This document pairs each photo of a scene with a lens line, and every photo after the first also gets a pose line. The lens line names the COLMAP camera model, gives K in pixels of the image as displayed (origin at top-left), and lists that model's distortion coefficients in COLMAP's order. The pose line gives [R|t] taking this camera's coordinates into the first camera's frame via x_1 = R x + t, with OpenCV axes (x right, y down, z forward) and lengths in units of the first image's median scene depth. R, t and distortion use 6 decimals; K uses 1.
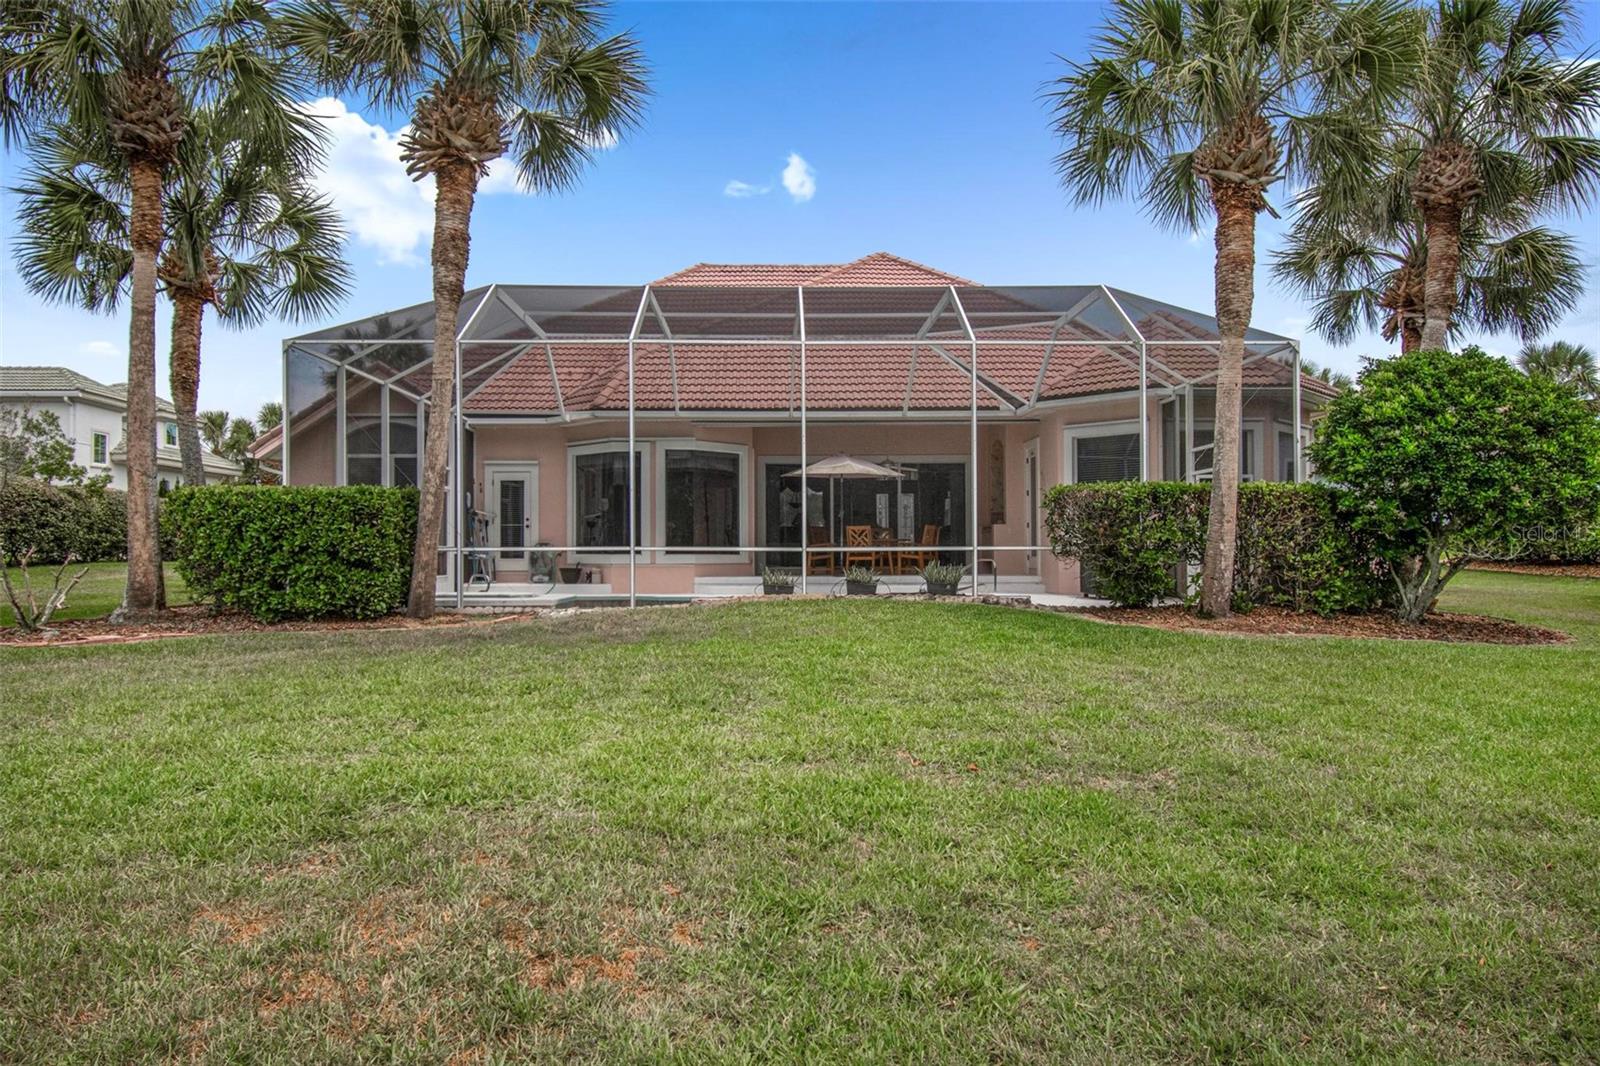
lens RADIAL K [[1082.4, 0, 800.3], [0, 1082.4, 536.0], [0, 0, 1]] dist [0.004809, -0.004110]
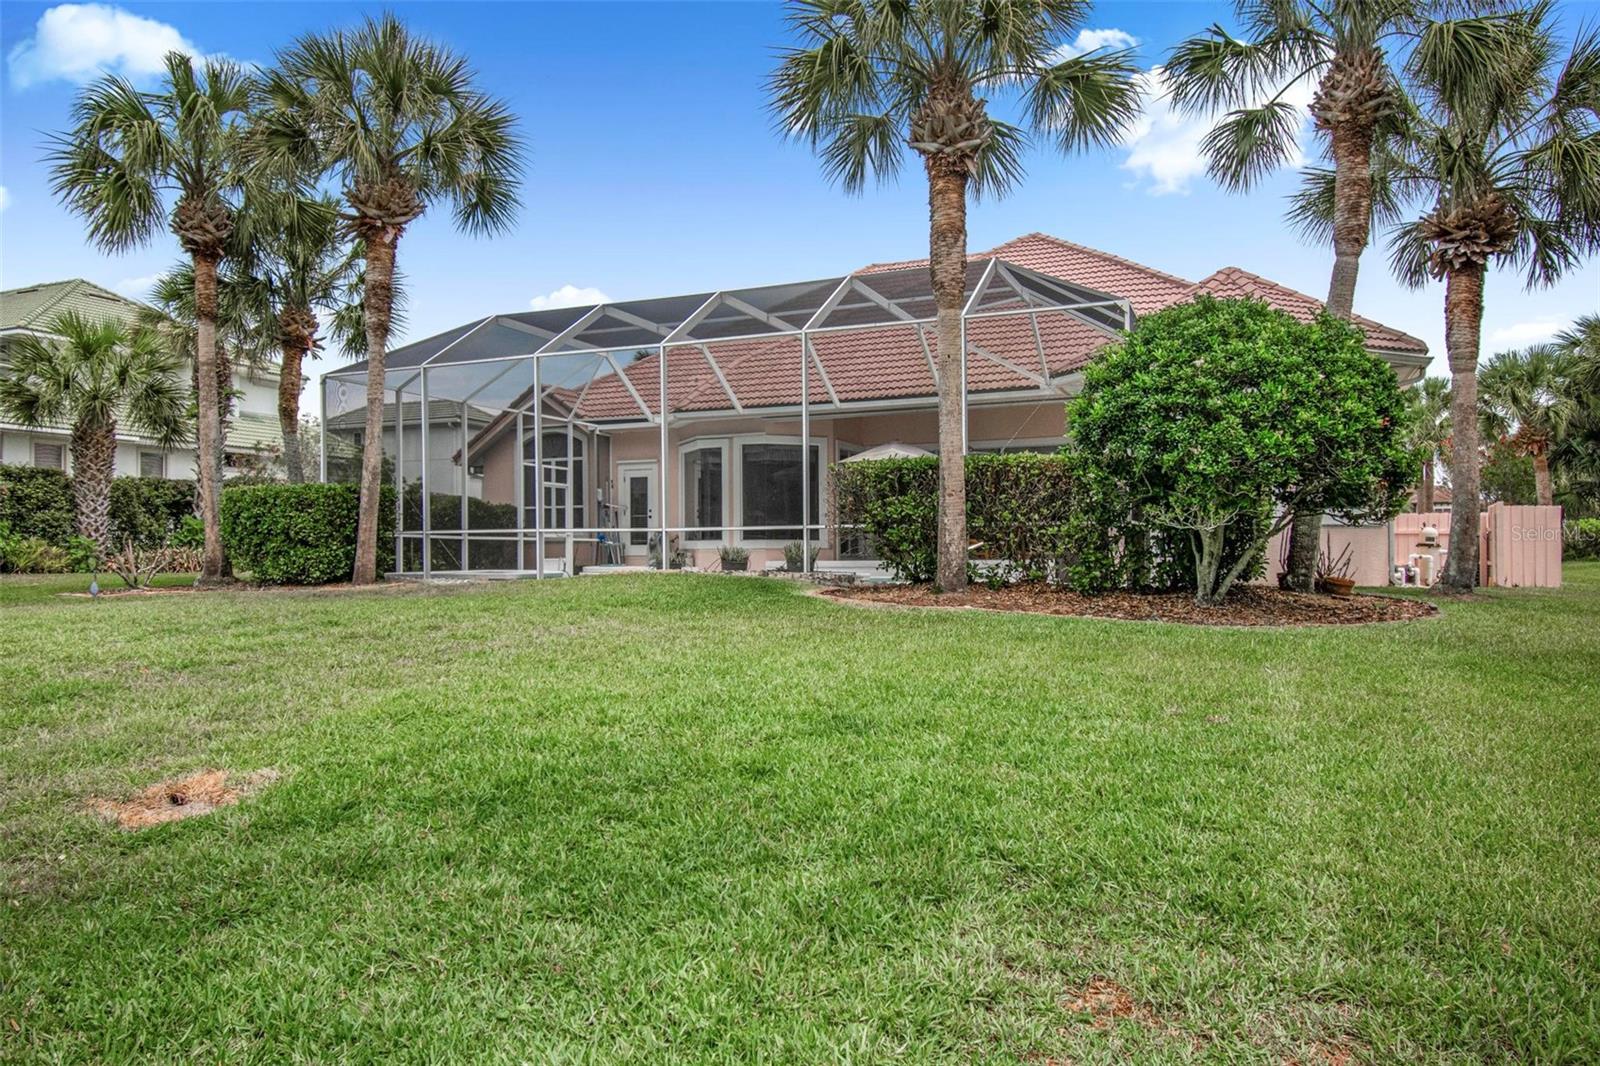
lens RADIAL K [[1082.4, 0, 798.2], [0, 1082.4, 538.3], [0, 0, 1]] dist [0.004809, -0.004110]
pose [[0.909084, -0.006465, -0.416562, 0.561850], [0.008848, 0.999954, 0.003789, 0.017065], [0.416518, -0.007131, 0.909100, 0.038072]]
